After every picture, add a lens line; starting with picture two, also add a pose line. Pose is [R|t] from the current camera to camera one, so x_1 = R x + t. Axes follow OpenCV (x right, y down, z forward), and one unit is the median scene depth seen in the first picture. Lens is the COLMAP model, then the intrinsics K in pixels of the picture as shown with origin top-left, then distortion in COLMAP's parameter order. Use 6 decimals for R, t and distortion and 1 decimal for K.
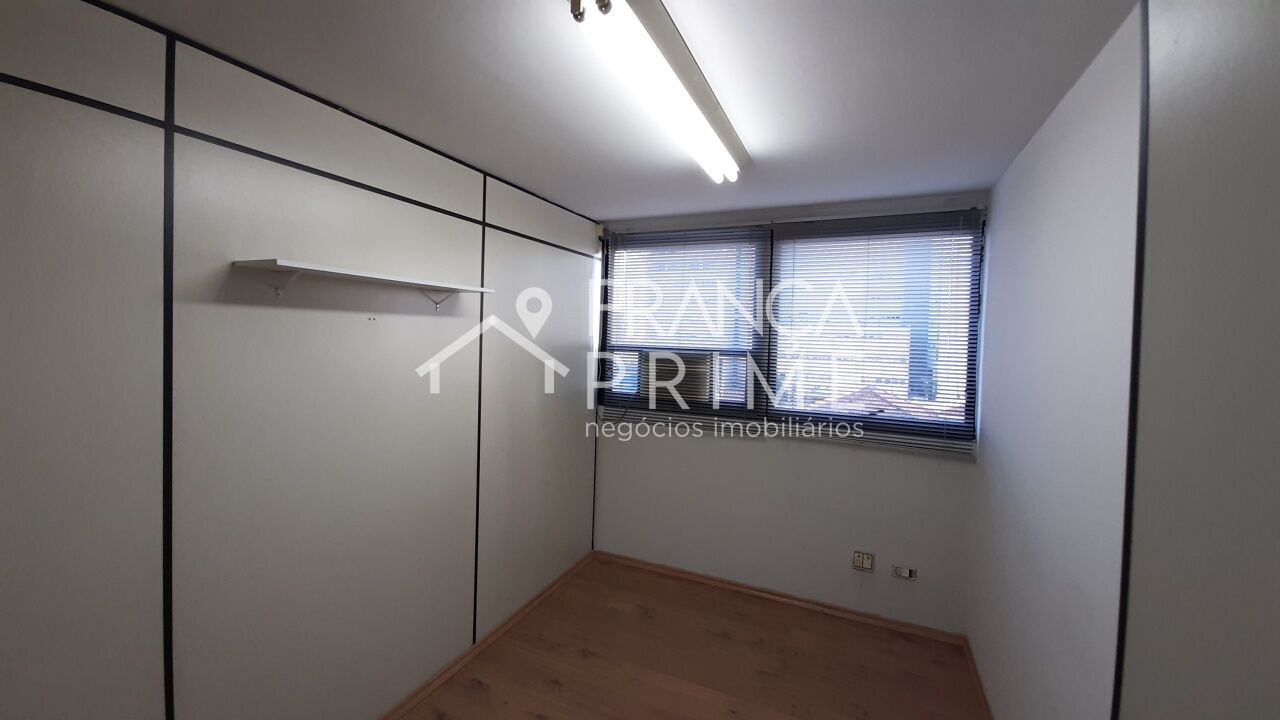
lens RADIAL K [[496.3, 0, 632.4], [0, 496.3, 348.2], [0, 0, 1]] dist [0.016884, -0.014181]
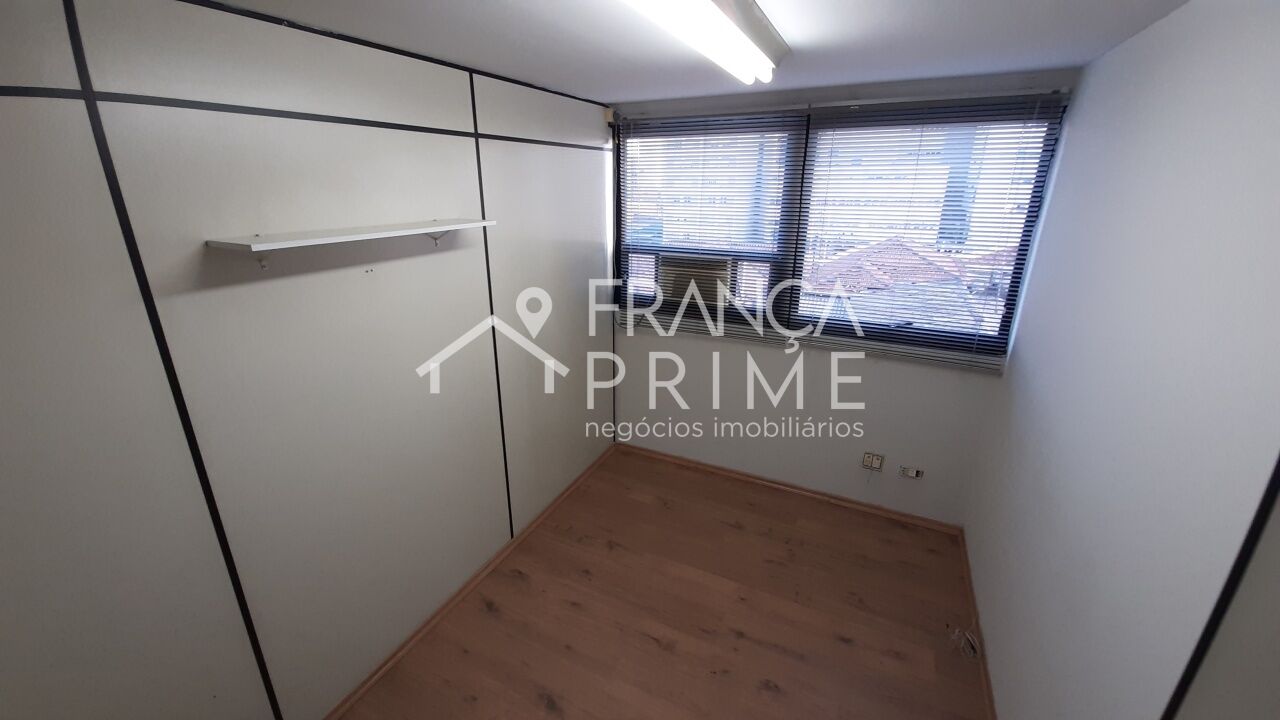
lens RADIAL K [[496.3, 0, 632.4], [0, 496.3, 348.2], [0, 0, 1]] dist [0.016884, -0.014181]
pose [[0.999151, -0.016277, -0.037841, 0.002219], [0.026558, 0.956752, 0.289688, -0.120637], [0.031489, -0.290448, 0.956373, 0.054071]]
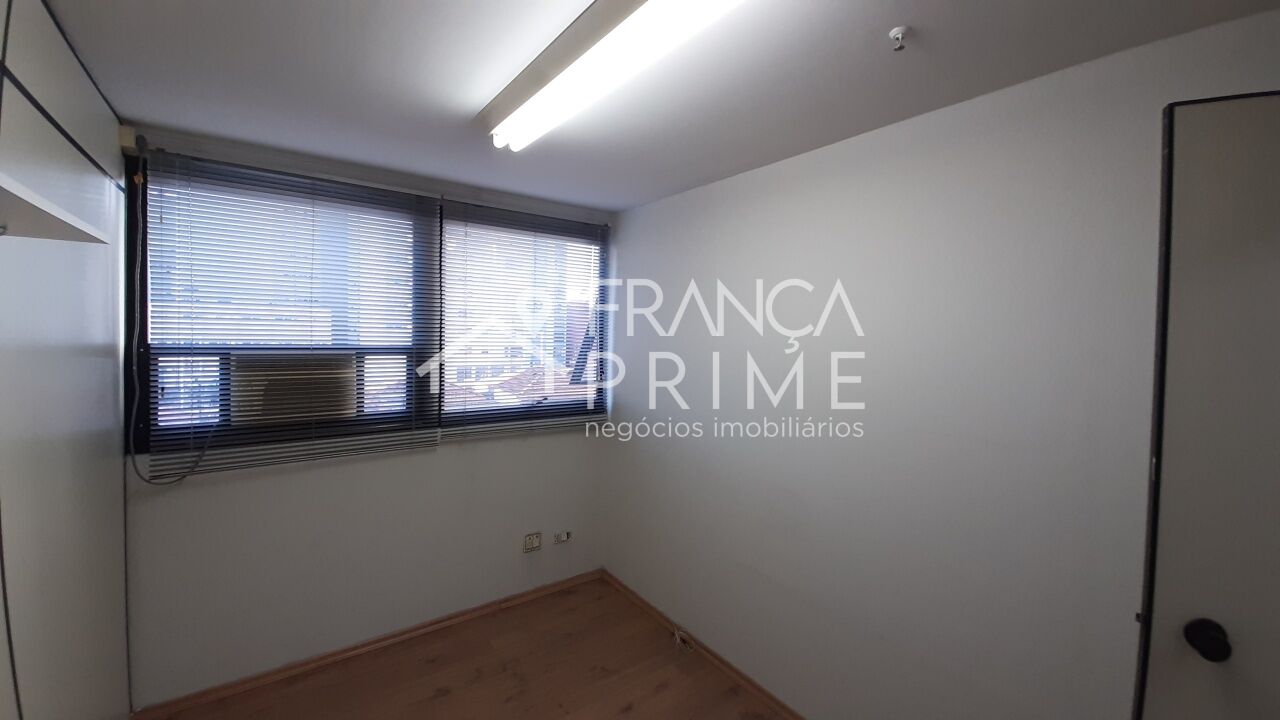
lens RADIAL K [[496.3, 0, 632.4], [0, 496.3, 348.2], [0, 0, 1]] dist [0.016884, -0.014181]
pose [[0.494152, -0.047496, 0.868077, -0.339890], [0.016429, 0.998838, 0.045298, -0.027856], [-0.869220, -0.008123, 0.494358, 0.308159]]
